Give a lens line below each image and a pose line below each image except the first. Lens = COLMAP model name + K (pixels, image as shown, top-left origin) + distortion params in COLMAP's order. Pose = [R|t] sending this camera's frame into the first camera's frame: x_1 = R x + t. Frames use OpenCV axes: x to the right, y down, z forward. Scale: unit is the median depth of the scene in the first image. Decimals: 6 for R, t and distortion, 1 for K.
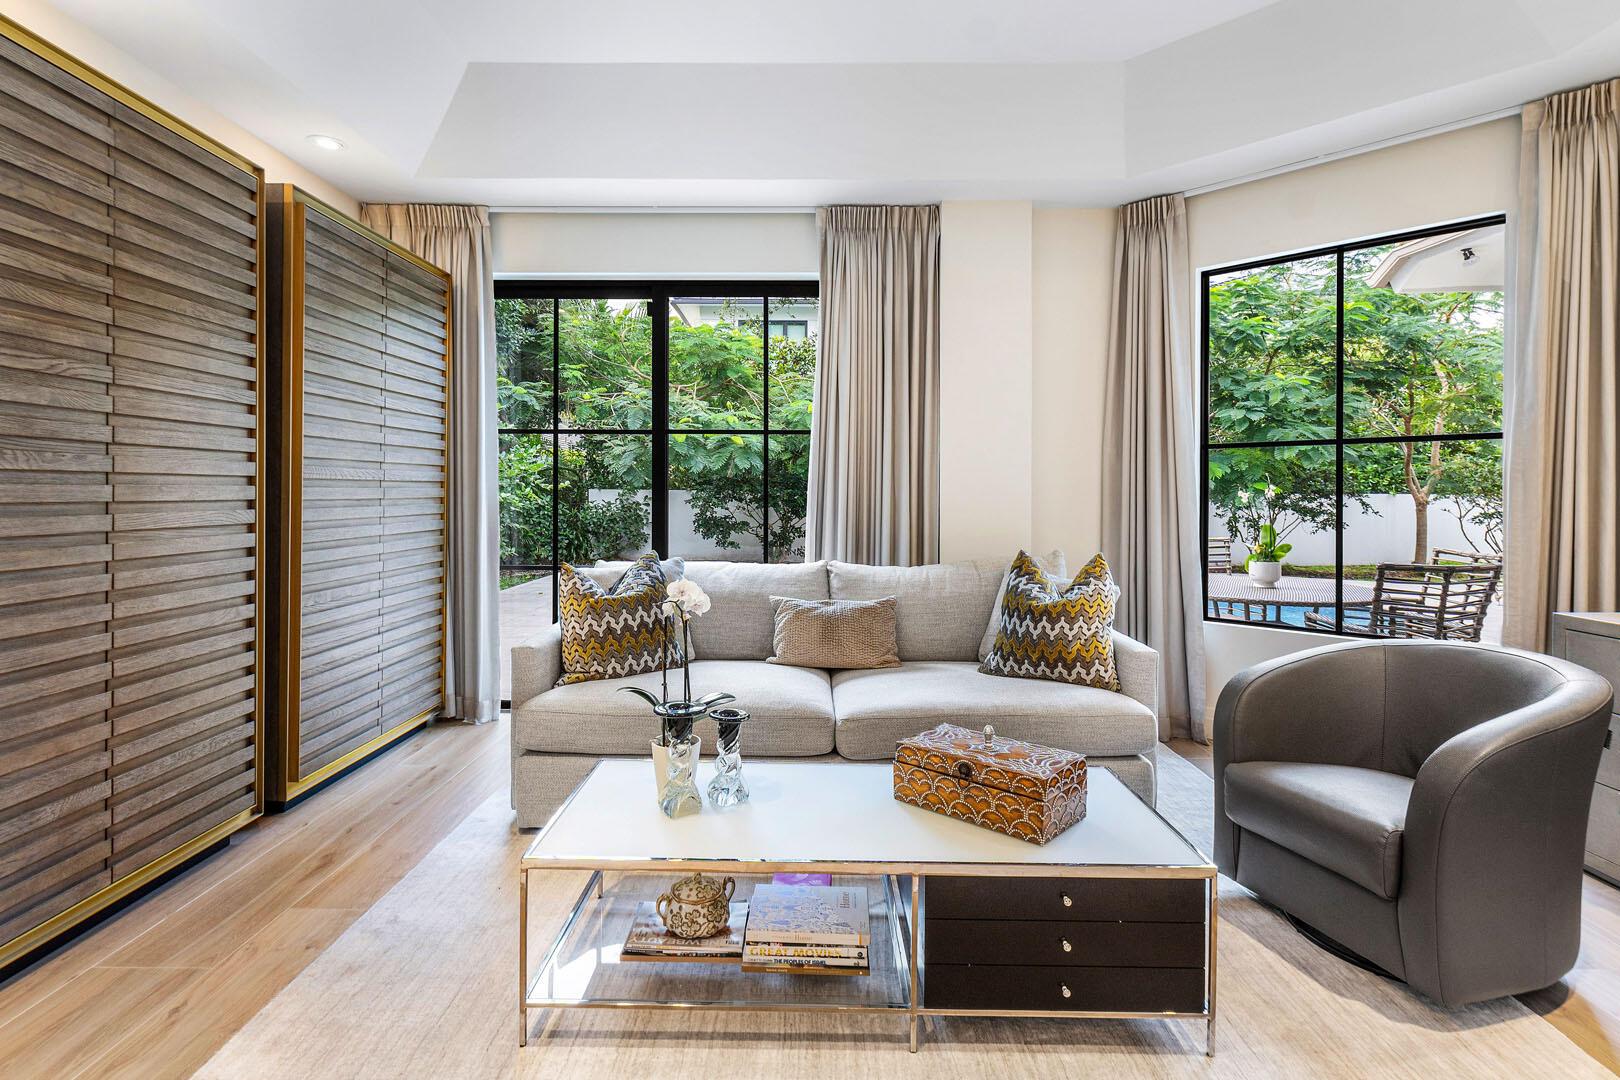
lens RADIAL K [[813.1, 0, 809.5], [0, 813.1, 495.1], [0, 0, 1]] dist [-0.002196, -0.000231]
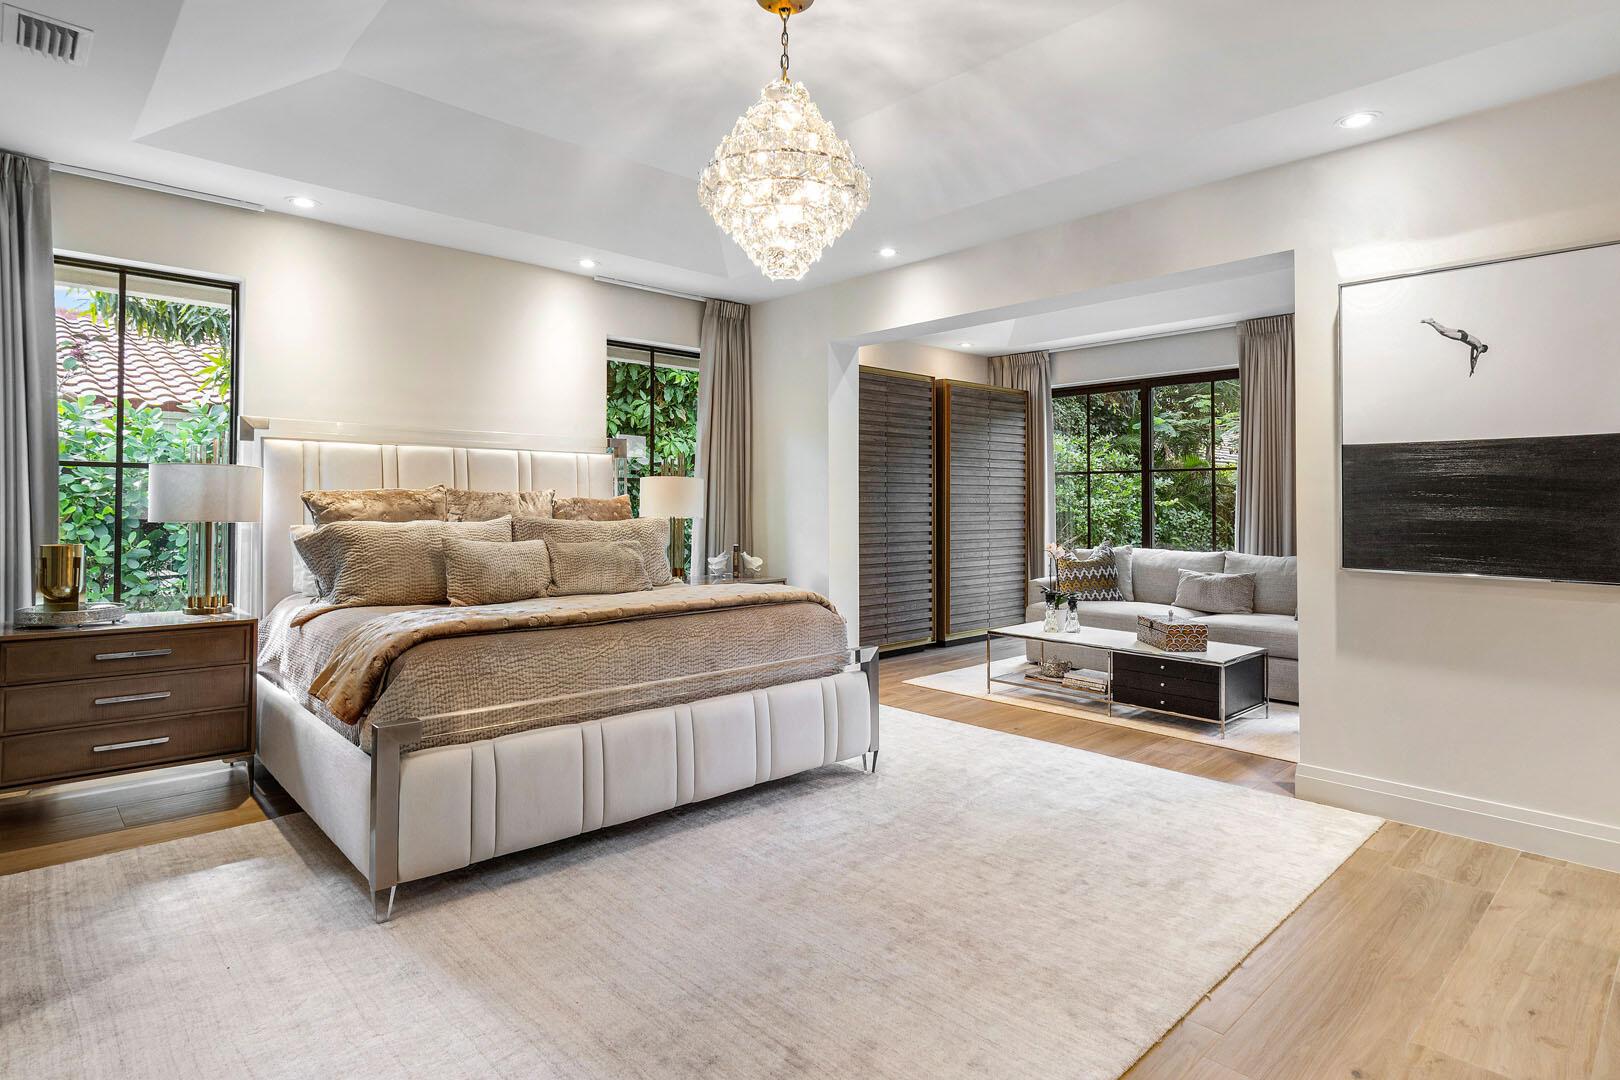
lens RADIAL K [[856.8, 0, 814.9], [0, 856.8, 508.3], [0, 0, 1]] dist [0.000550, -0.001375]
pose [[0.689419, -0.002918, -0.724357, 0.877705], [0.000774, 0.999994, -0.003291, 0.002225], [0.724363, 0.001708, 0.689417, -0.965196]]
